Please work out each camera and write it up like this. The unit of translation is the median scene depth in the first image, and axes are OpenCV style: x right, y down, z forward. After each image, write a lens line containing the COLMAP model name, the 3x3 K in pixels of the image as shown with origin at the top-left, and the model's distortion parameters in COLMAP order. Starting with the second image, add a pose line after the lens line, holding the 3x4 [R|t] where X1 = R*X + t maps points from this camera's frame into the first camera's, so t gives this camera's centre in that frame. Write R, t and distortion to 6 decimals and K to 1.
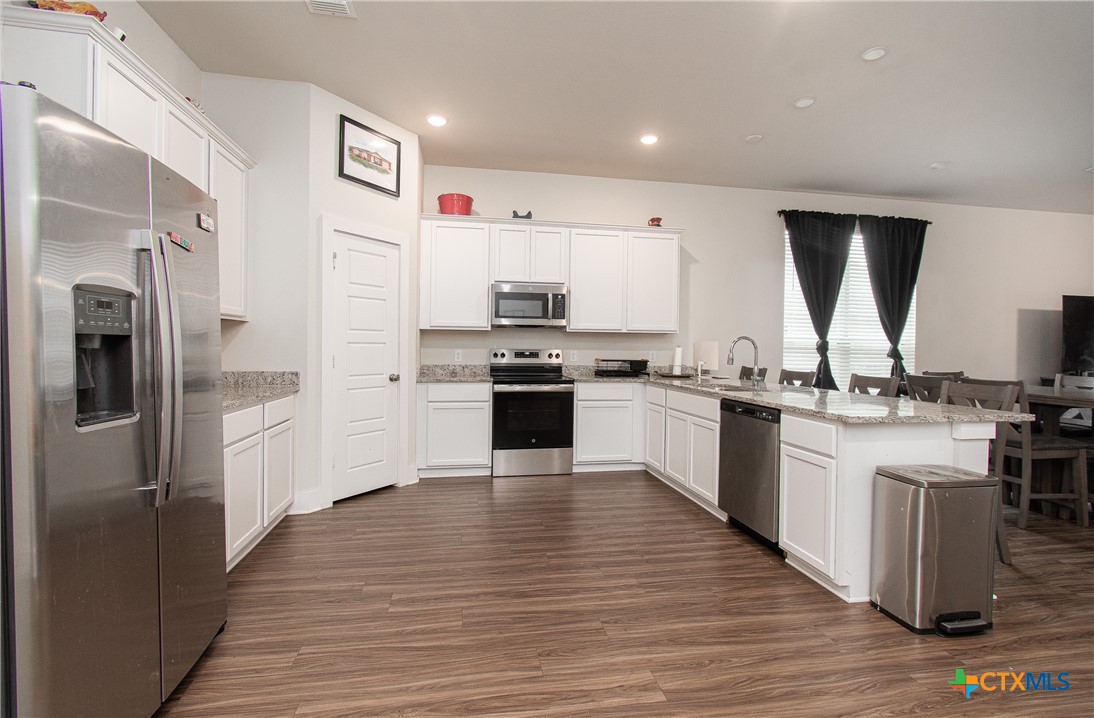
lens RADIAL K [[484.8, 0, 540.5], [0, 484.8, 351.2], [0, 0, 1]] dist [0.001349, -0.001855]
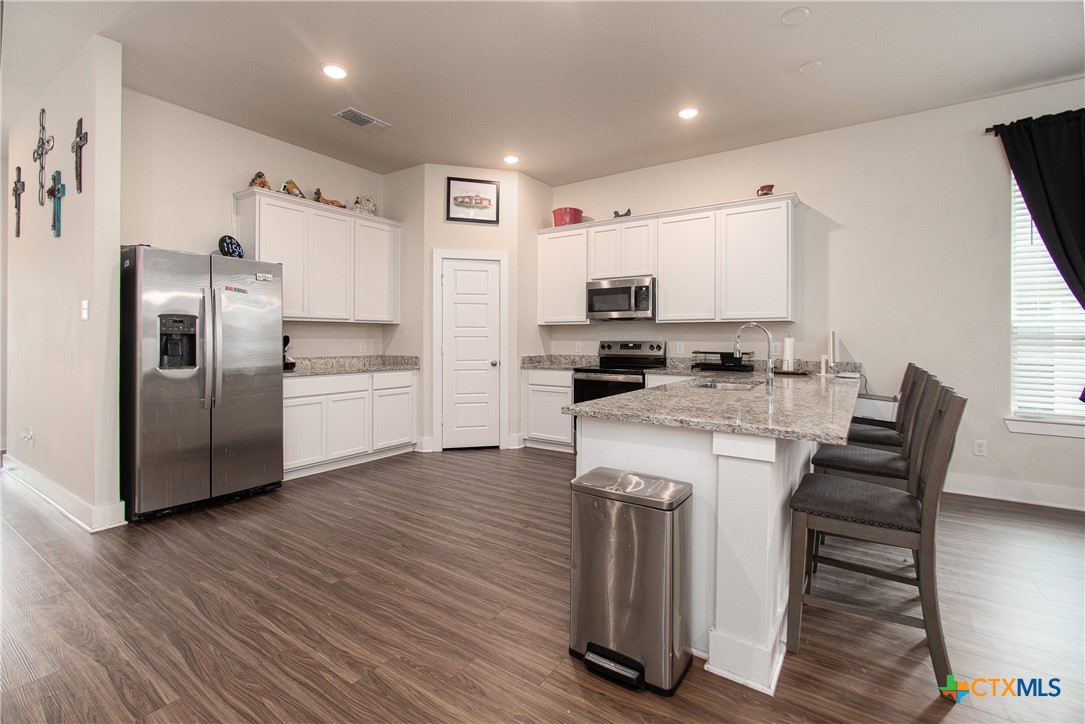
lens RADIAL K [[480.8, 0, 547.0], [0, 480.8, 337.5], [0, 0, 1]] dist [0.001349, -0.001855]
pose [[0.726206, -0.012338, -0.687366, 0.587924], [-0.000636, 0.999826, -0.018618, 0.008313], [0.687476, 0.013958, 0.726073, 0.138624]]
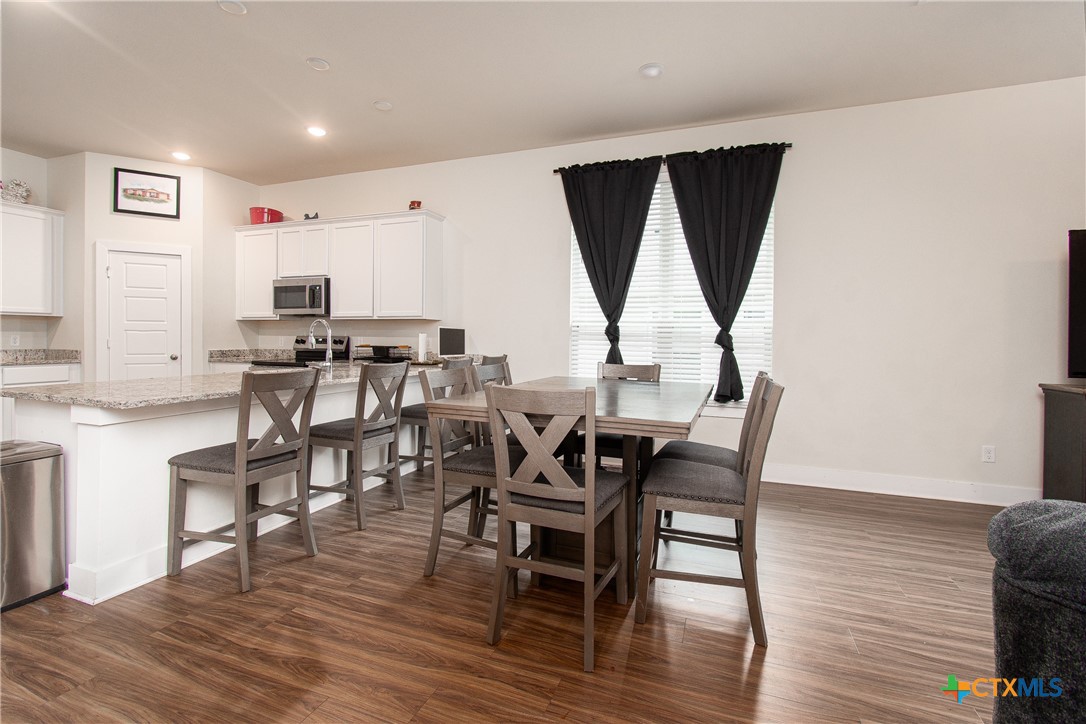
lens RADIAL K [[481.3, 0, 549.9], [0, 481.3, 342.0], [0, 0, 1]] dist [0.001349, -0.001855]
pose [[0.867974, 0.000958, -0.496608, 1.050133], [-0.003912, 0.999980, -0.004909, 0.014113], [0.496594, 0.006203, 0.867961, 0.322411]]
